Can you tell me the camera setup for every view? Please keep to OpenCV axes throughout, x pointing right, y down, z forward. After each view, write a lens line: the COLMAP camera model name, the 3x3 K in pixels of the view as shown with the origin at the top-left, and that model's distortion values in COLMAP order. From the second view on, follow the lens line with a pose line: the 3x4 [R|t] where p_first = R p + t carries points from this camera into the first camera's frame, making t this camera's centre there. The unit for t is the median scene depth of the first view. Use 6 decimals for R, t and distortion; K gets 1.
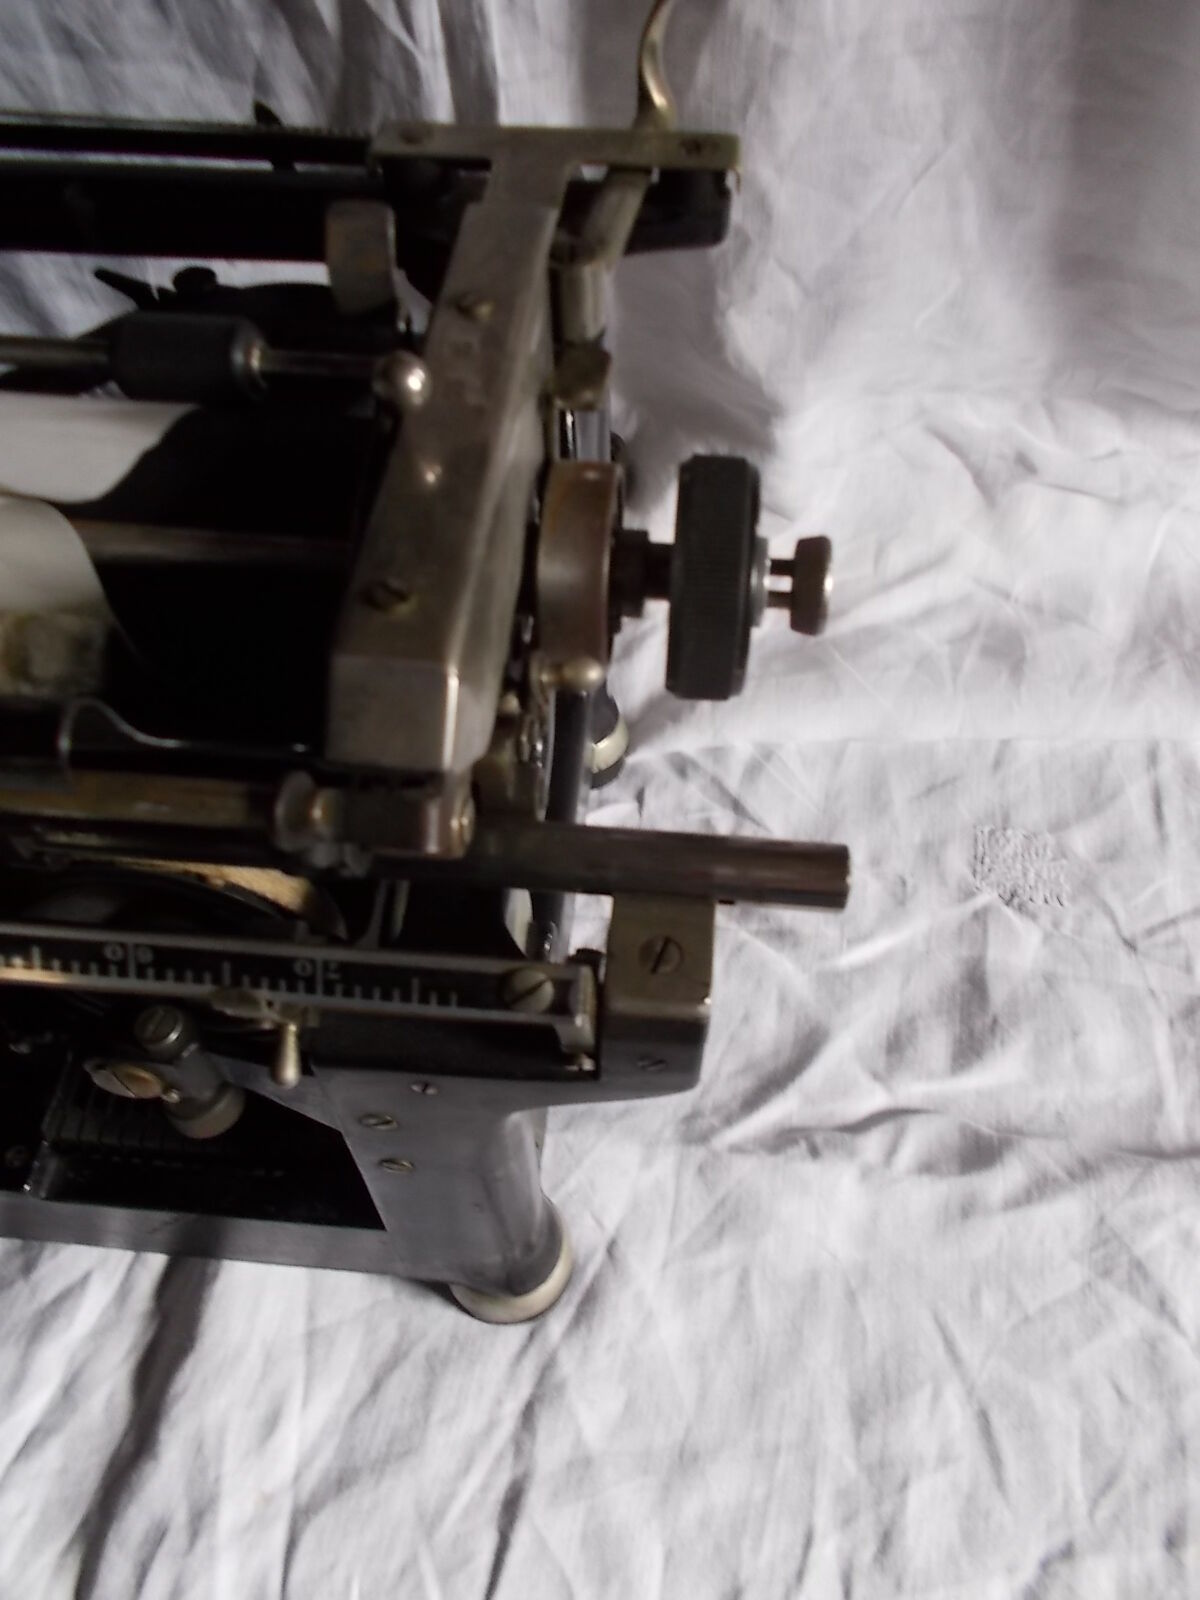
lens RADIAL K [[1212.0, 0, 603.0], [0, 1212.0, 808.7], [0, 0, 1]] dist [0.007013, 0.001194]
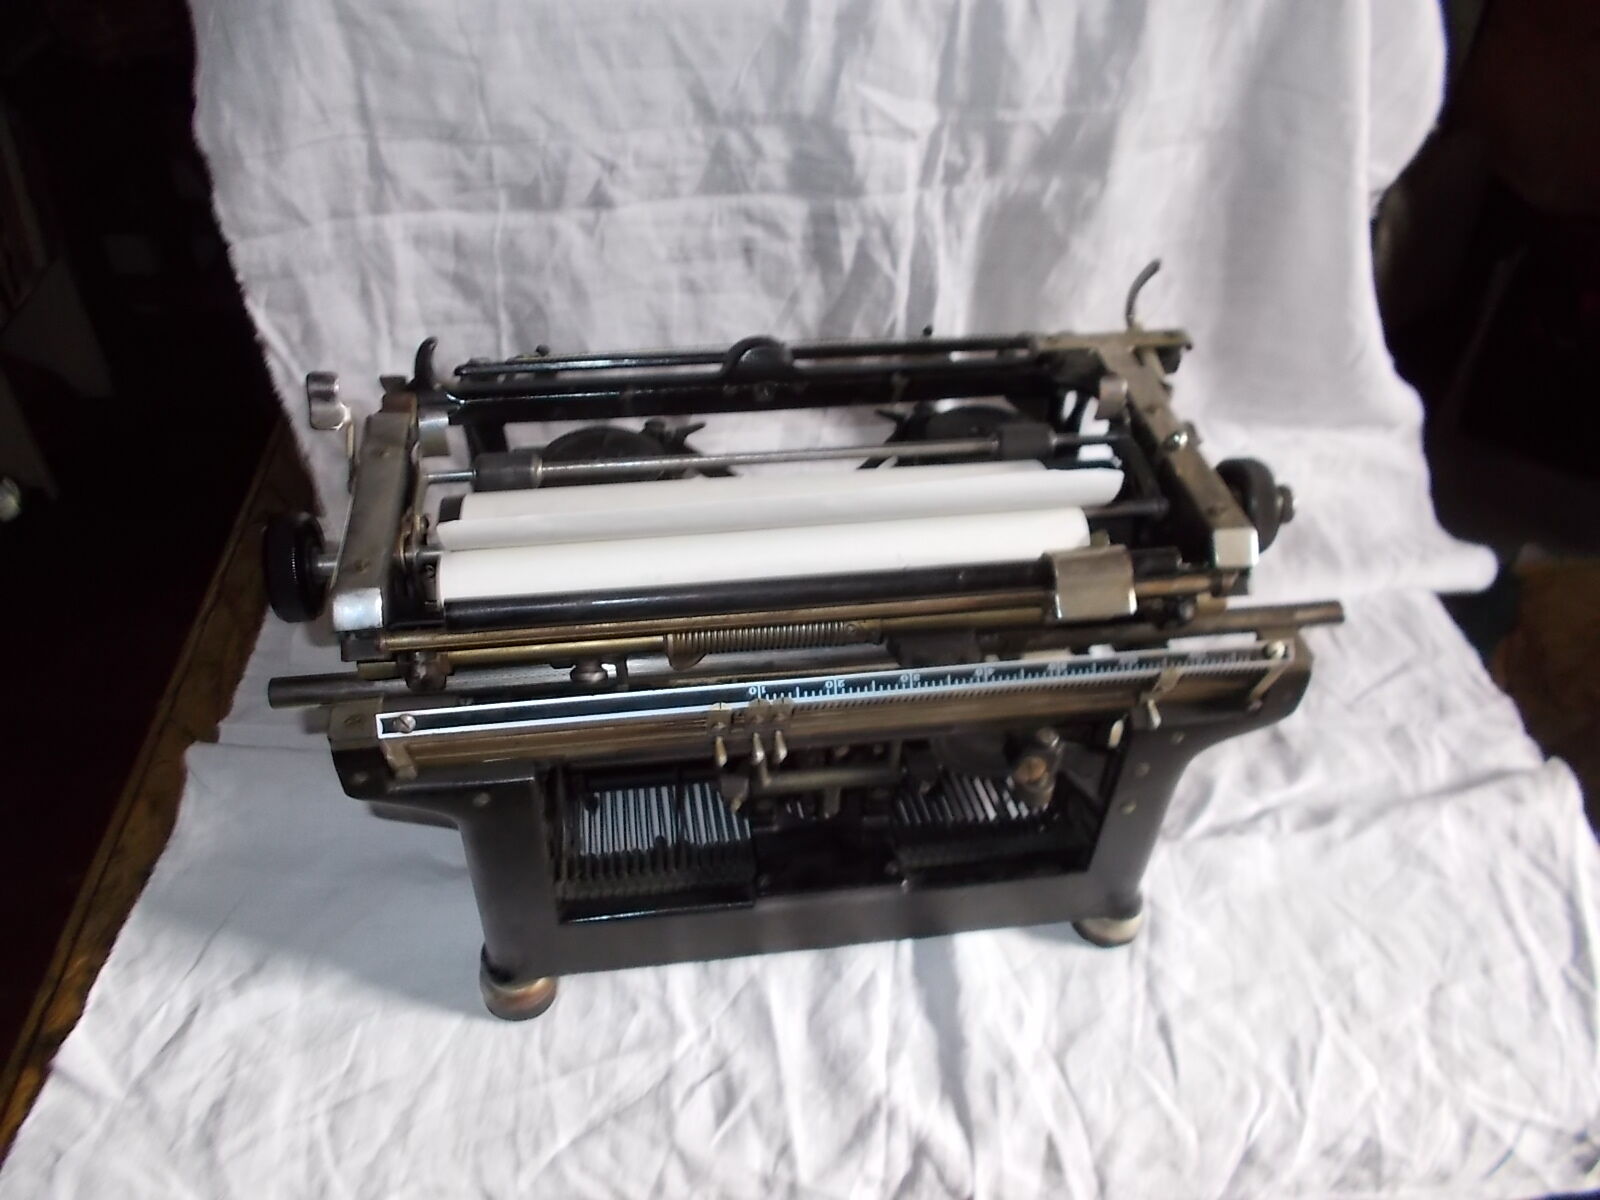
lens RADIAL K [[1212.0, 0, 800.0], [0, 1212.0, 600.0], [0, 0, 1]] dist [0.007013, 0.001194]
pose [[0.971199, -0.128441, 0.200686, -0.816969], [0.165186, 0.969953, -0.178621, 0.172041], [-0.171713, 0.206627, 0.963234, -0.726335]]
